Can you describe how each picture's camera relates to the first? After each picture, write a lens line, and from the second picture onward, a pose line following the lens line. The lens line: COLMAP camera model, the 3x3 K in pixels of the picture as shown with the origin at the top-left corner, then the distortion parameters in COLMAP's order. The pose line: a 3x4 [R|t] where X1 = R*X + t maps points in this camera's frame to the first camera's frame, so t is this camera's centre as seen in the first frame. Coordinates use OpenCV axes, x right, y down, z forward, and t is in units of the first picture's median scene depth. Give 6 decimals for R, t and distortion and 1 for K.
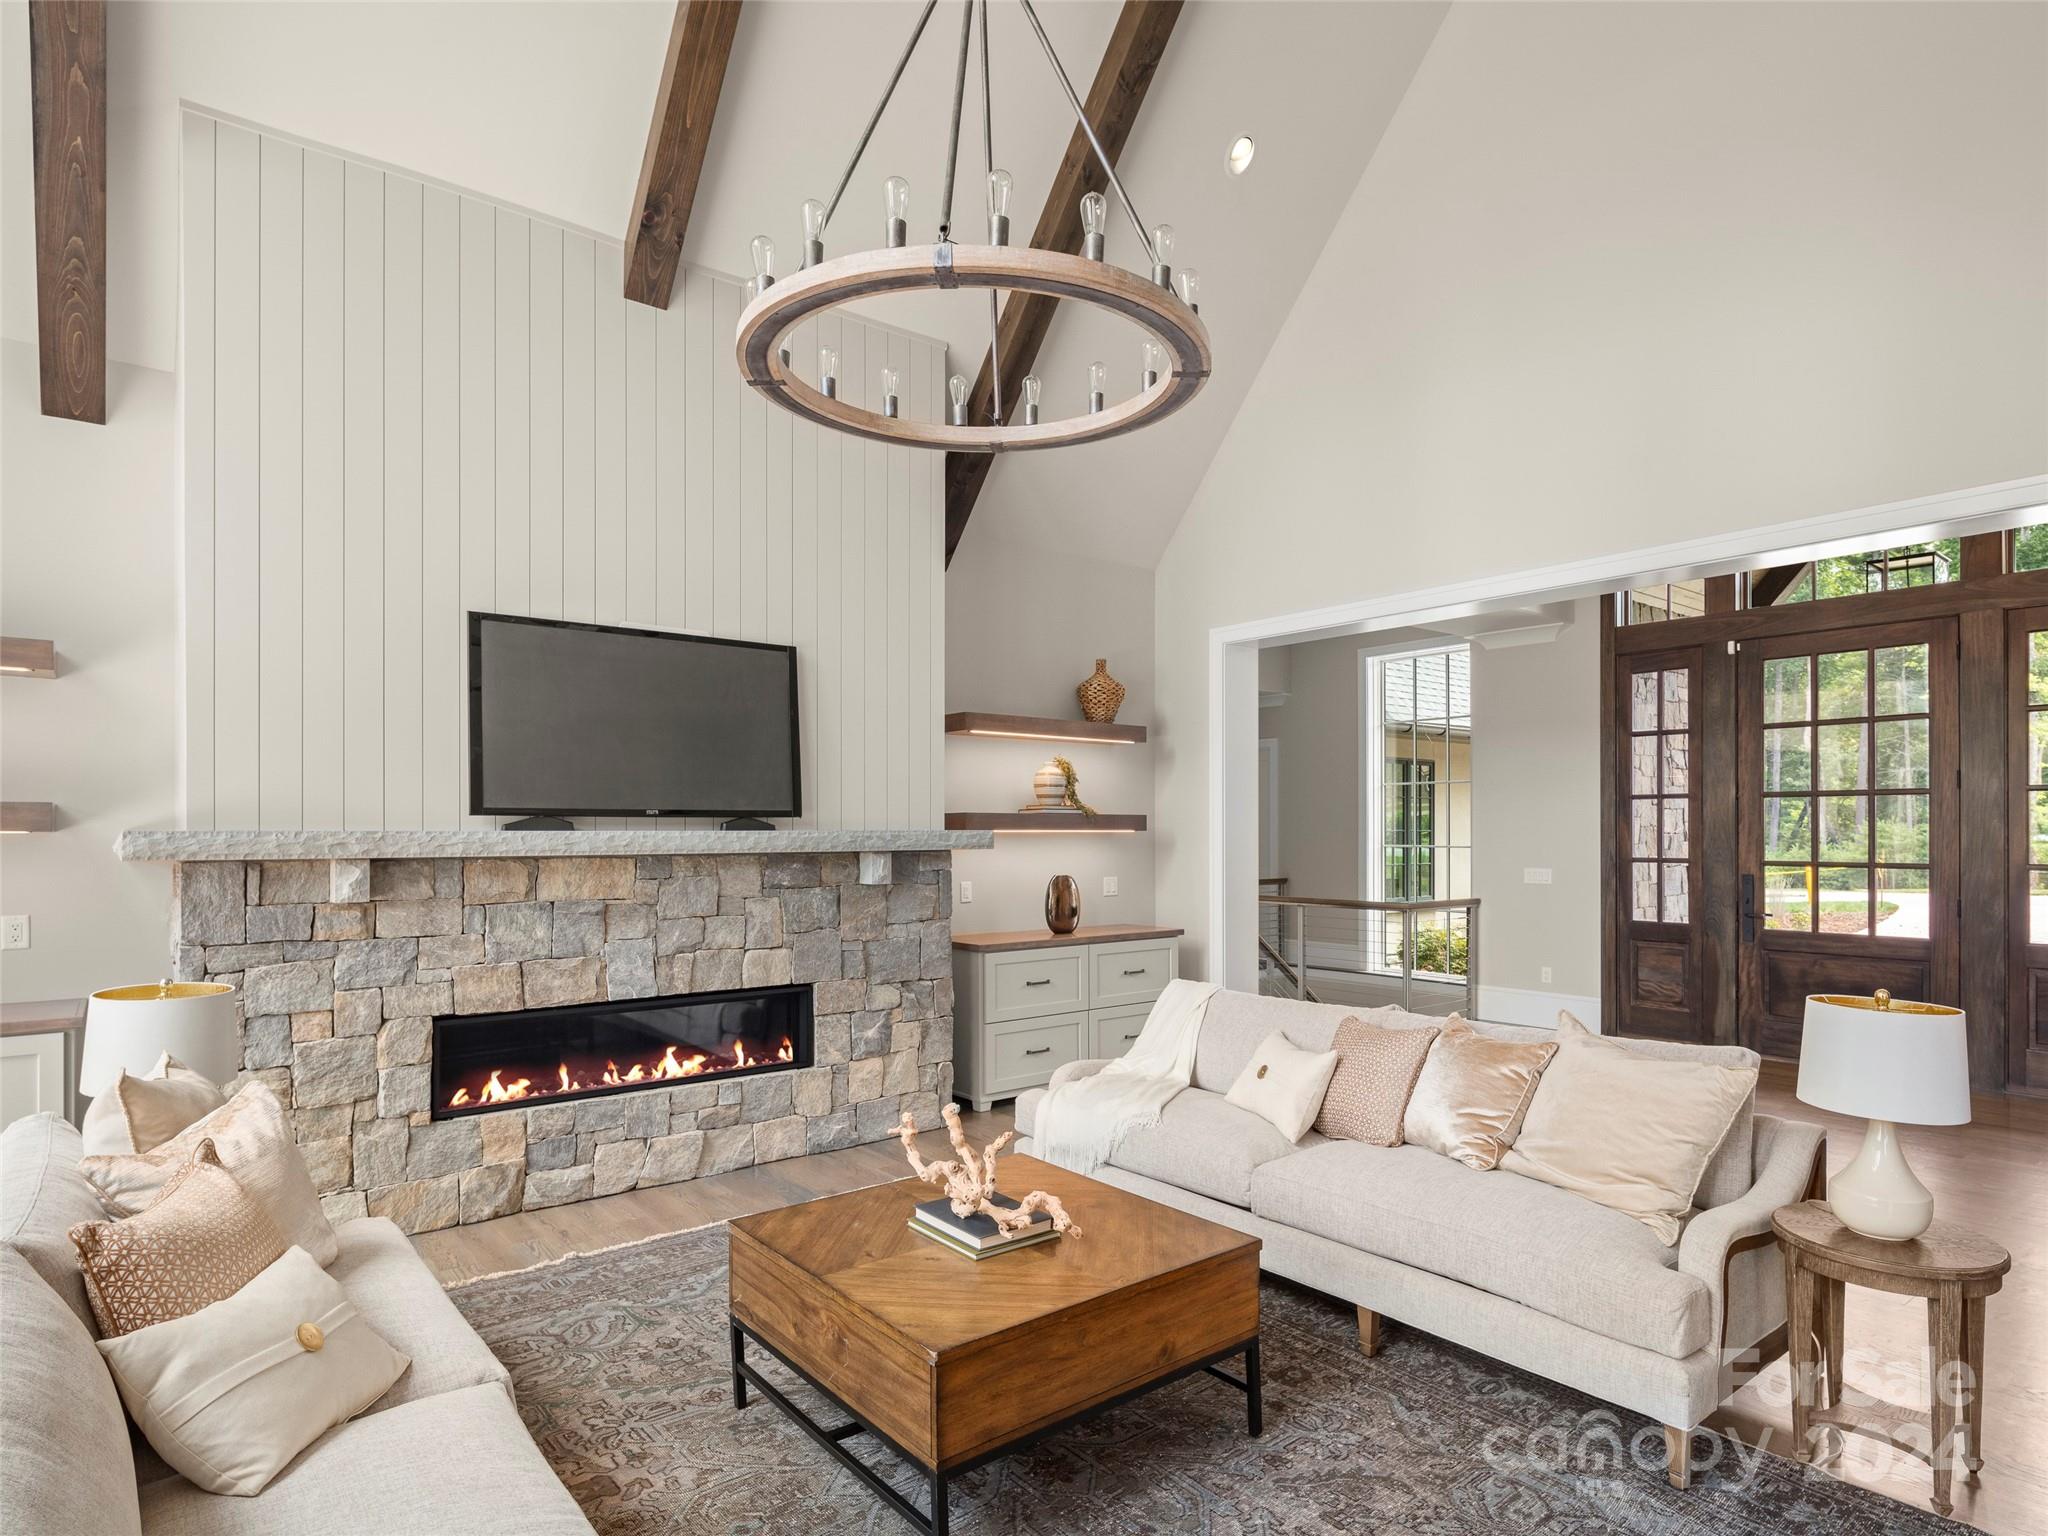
lens RADIAL K [[1125.4, 0, 1027.2], [0, 1125.4, 838.4], [0, 0, 1]] dist [0.012498, -0.009577]
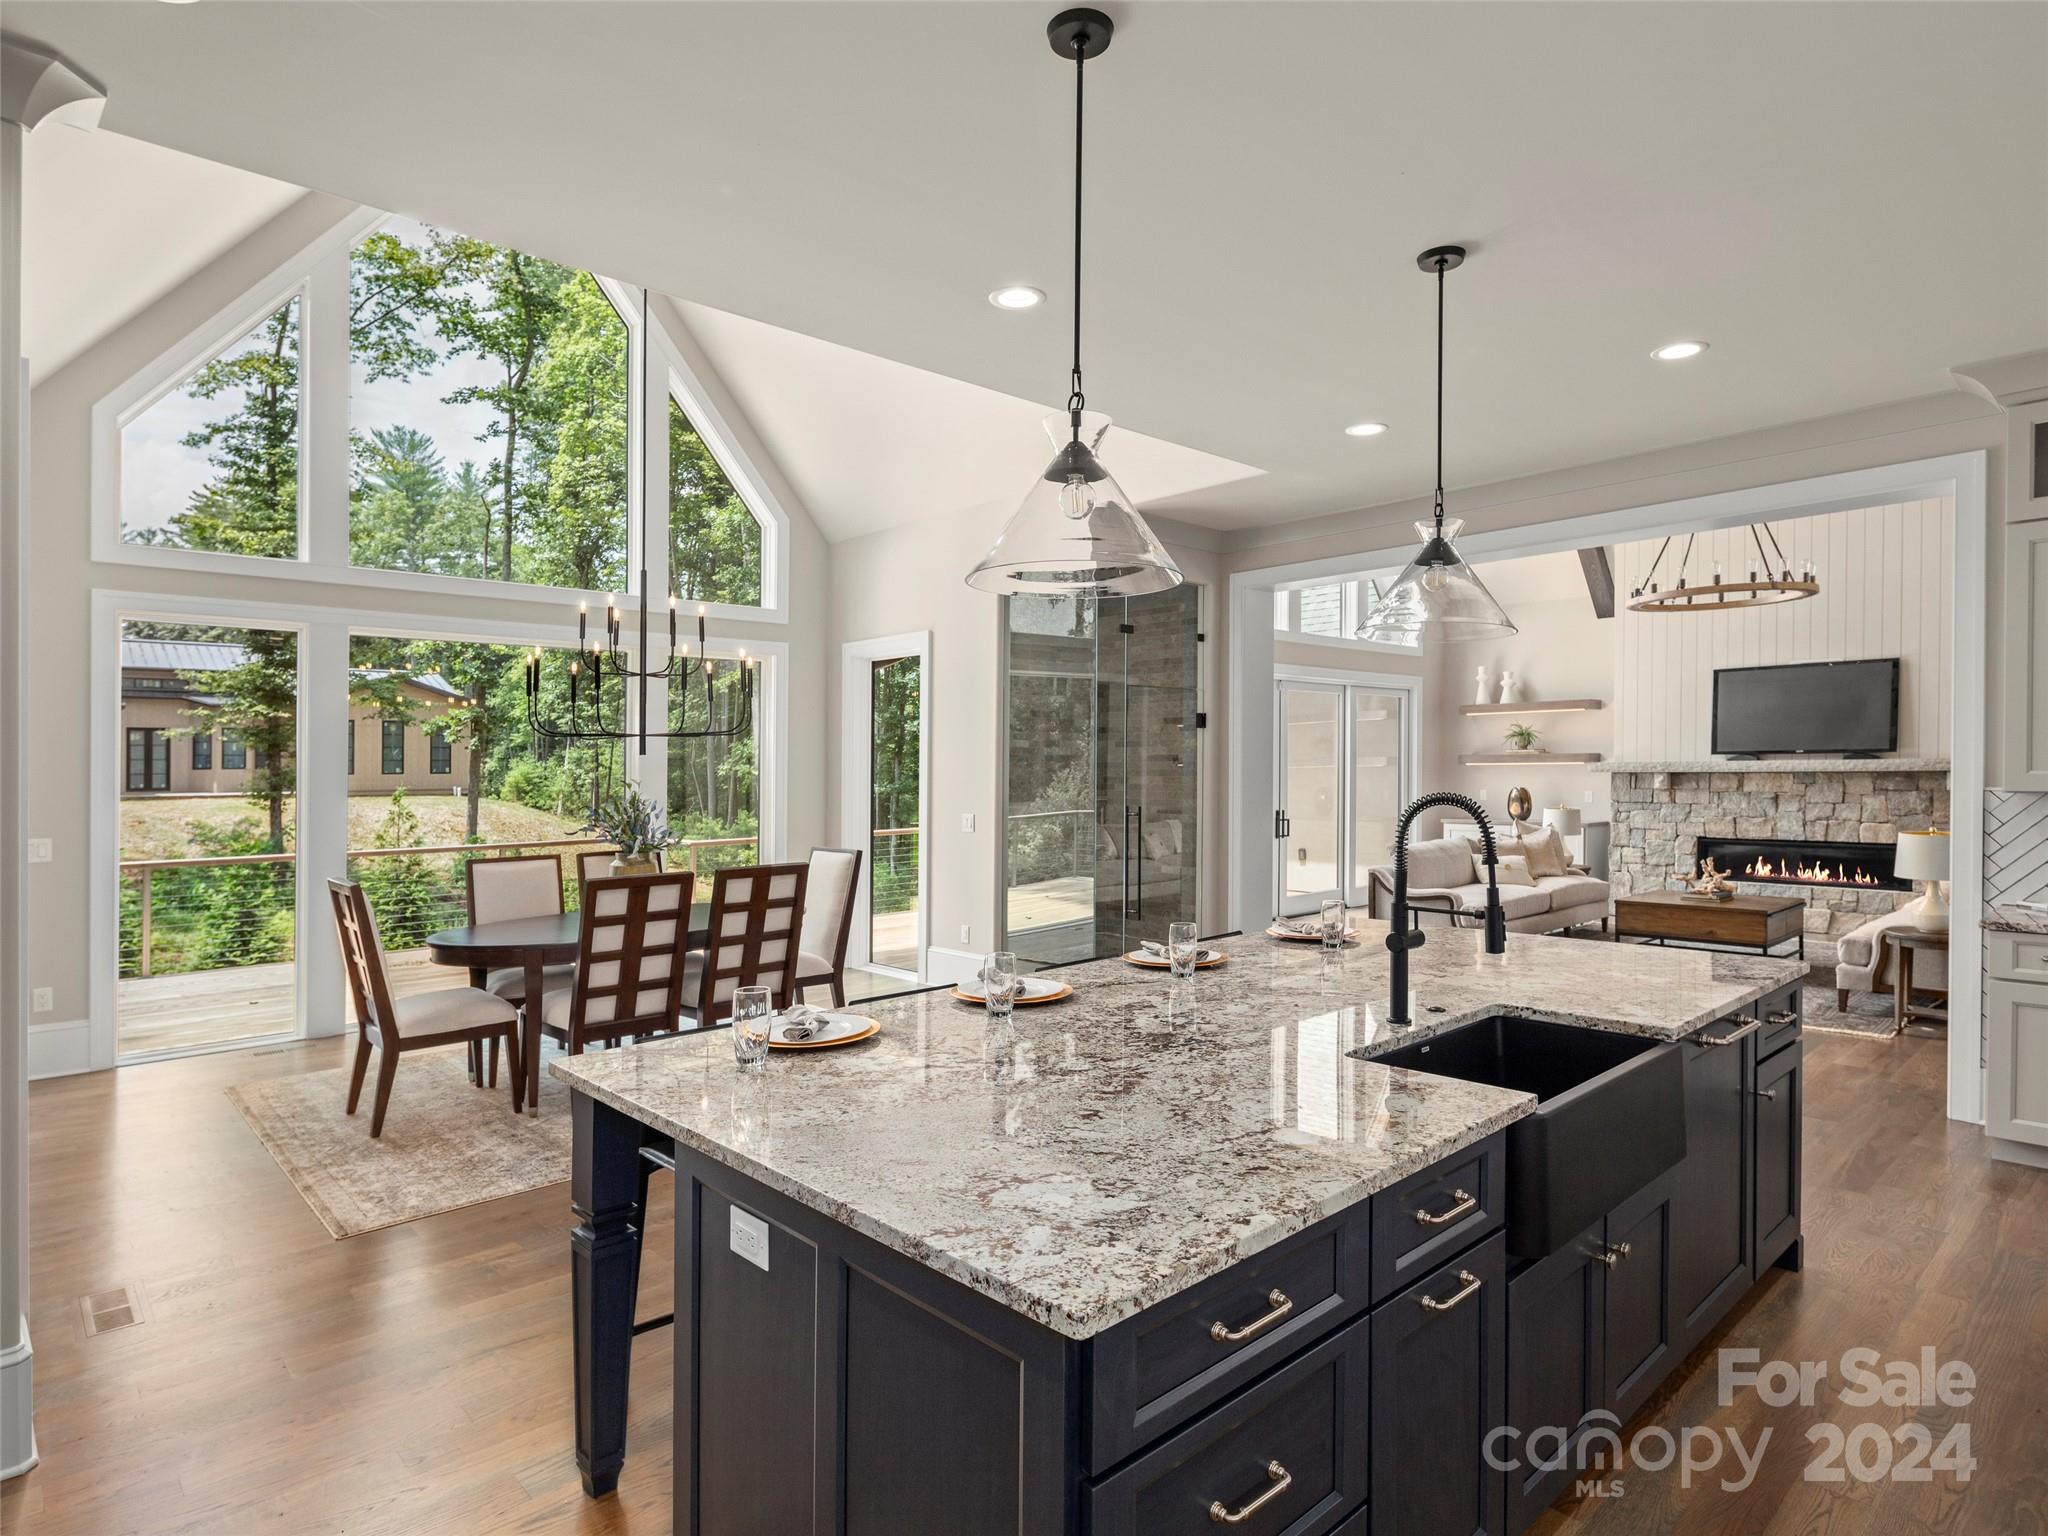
lens RADIAL K [[1125.4, 0, 1038.4], [0, 1125.4, 780.3], [0, 0, 1]] dist [0.012498, -0.009577]
pose [[0.082301, 0.009737, -0.996560, 1.524875], [0.003673, 0.999943, 0.010073, 0.003927], [0.996601, -0.004490, 0.082261, -0.537322]]
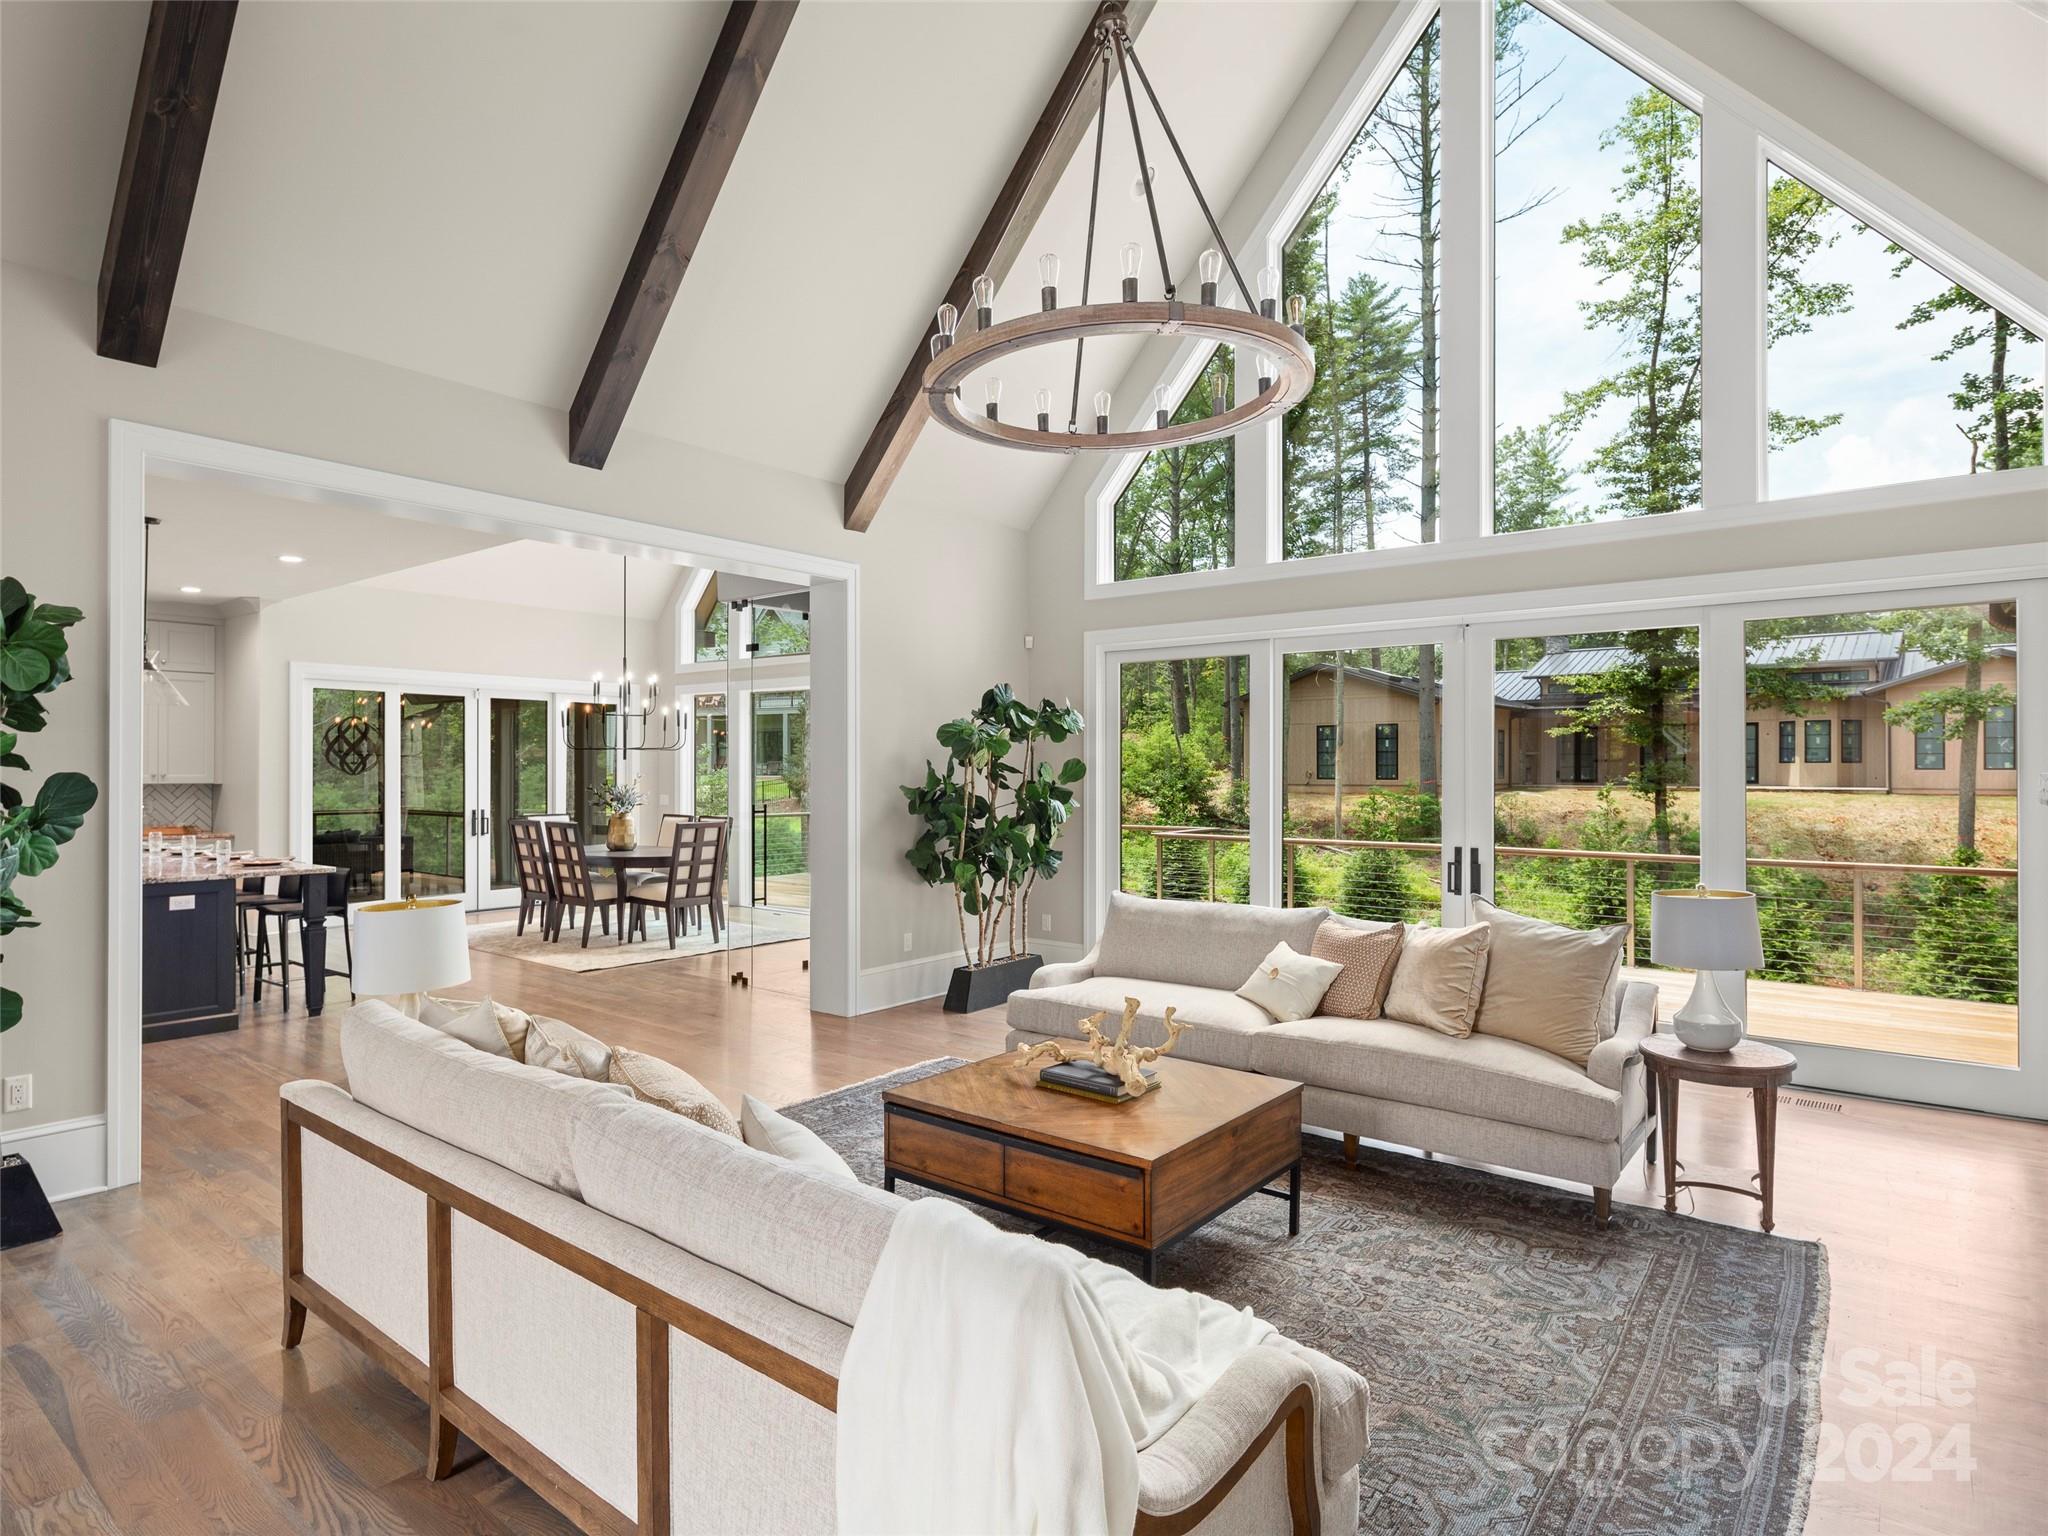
lens RADIAL K [[1125.4, 0, 938.4], [0, 1125.4, 762.0], [0, 0, 1]] dist [0.012498, -0.009577]
pose [[-0.980447, -0.003173, -0.196757, 0.336473], [-0.003437, 0.999994, 0.001004, -0.011447], [0.196752, 0.001661, -0.980452, 1.145488]]
